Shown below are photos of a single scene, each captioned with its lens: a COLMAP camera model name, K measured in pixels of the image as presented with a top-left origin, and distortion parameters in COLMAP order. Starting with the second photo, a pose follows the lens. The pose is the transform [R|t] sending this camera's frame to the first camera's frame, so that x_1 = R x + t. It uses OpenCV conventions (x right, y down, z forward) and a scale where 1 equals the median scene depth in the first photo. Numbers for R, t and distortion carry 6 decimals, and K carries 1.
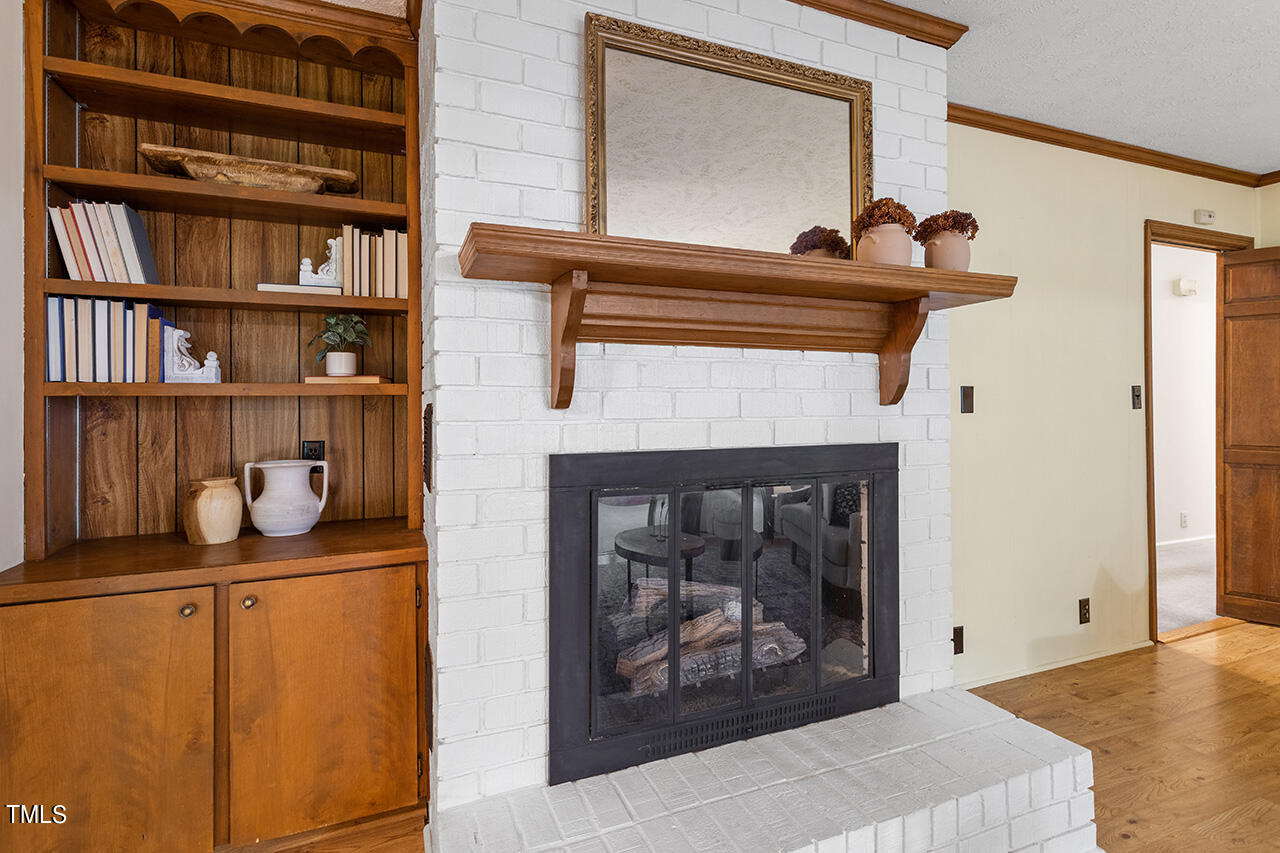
lens RADIAL K [[613.1, 0, 638.8], [0, 613.1, 398.6], [0, 0, 1]] dist [0.001032, 0.000346]
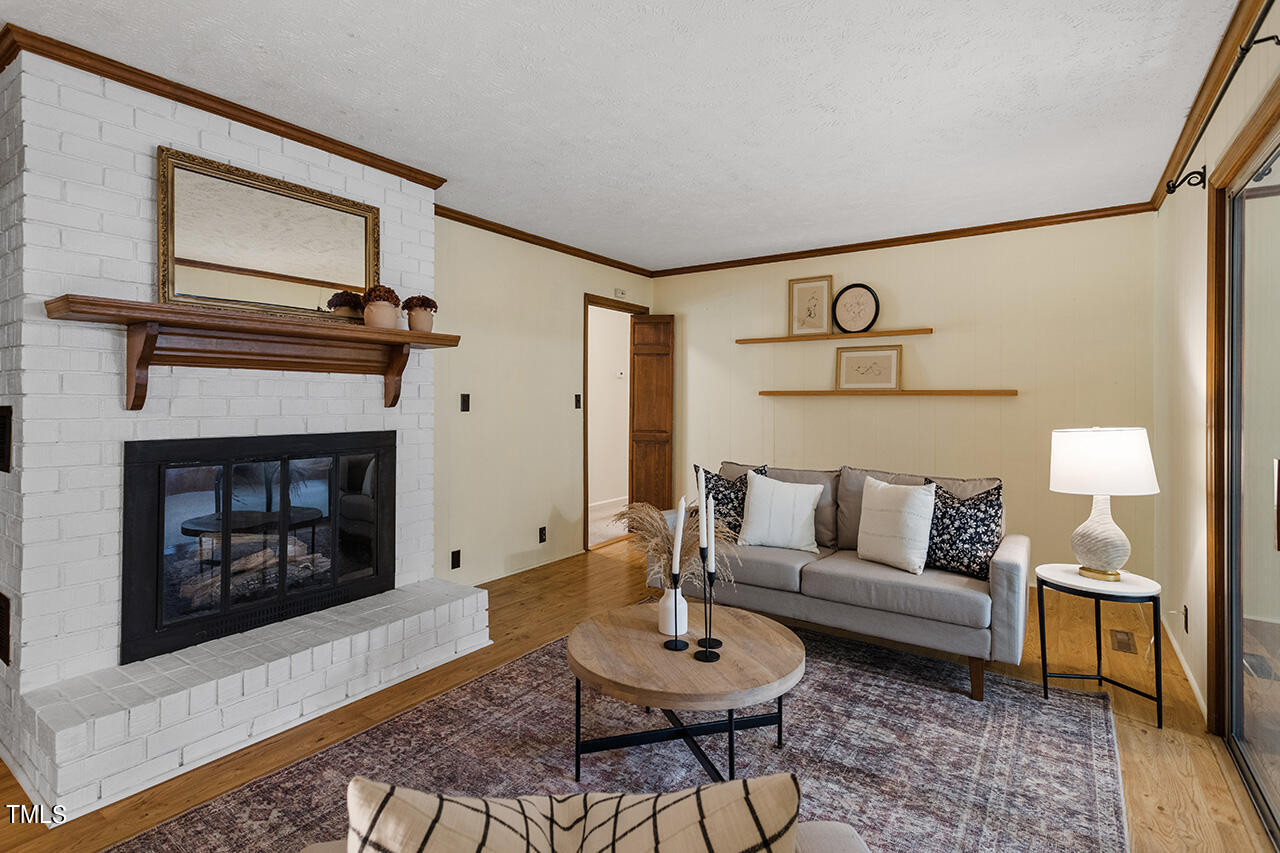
lens RADIAL K [[621.4, 0, 628.9], [0, 621.4, 397.9], [0, 0, 1]] dist [0.008541, 0.000220]
pose [[0.839524, 0.010562, 0.543220, 0.044877], [-0.013426, 0.999909, 0.001307, -0.025523], [-0.543157, -0.008391, 0.839589, -0.744754]]
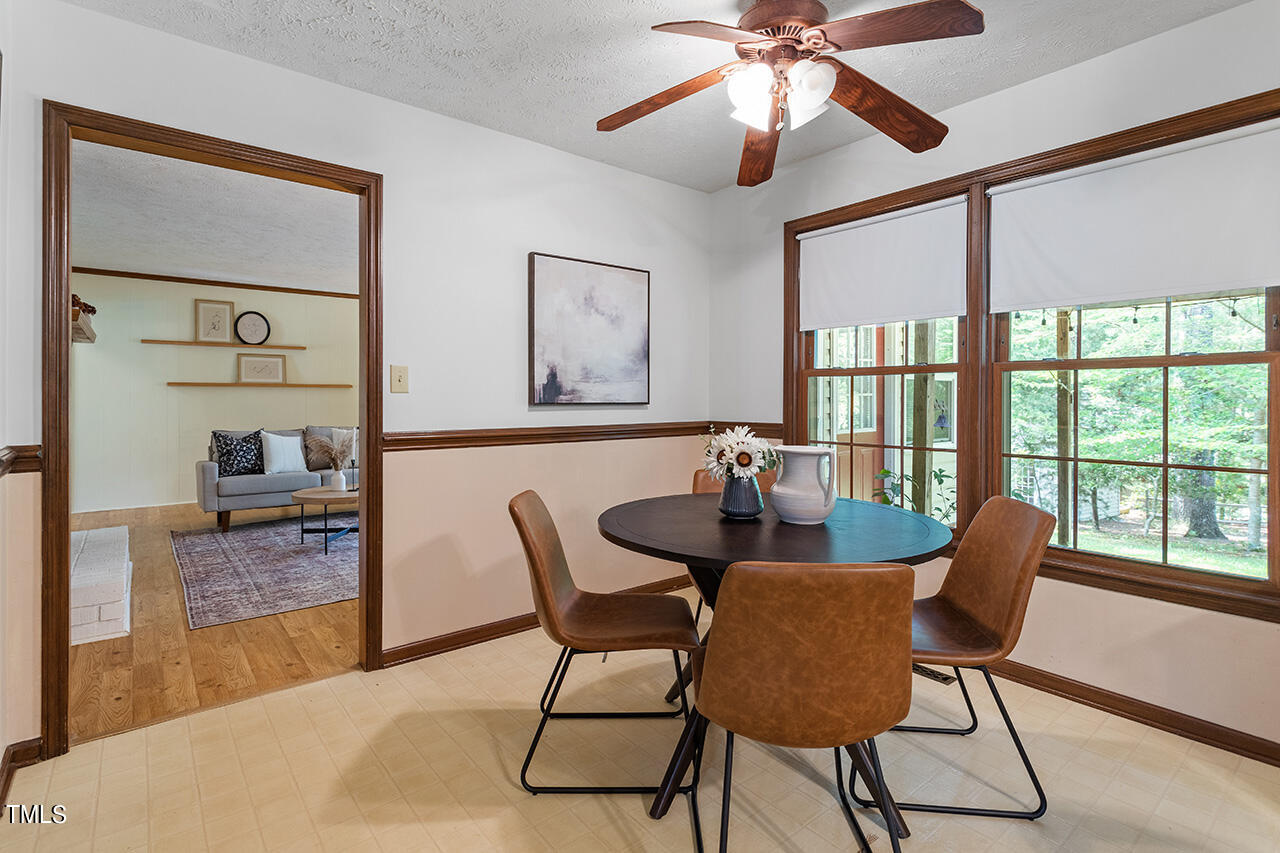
lens RADIAL K [[621.4, 0, 628.9], [0, 621.4, 397.9], [0, 0, 1]] dist [0.008541, 0.000220]
pose [[-0.286278, 0.007938, 0.958114, -2.055430], [-0.004634, 0.999943, -0.009669, 0.048375], [-0.958135, -0.007208, -0.286225, -0.218170]]
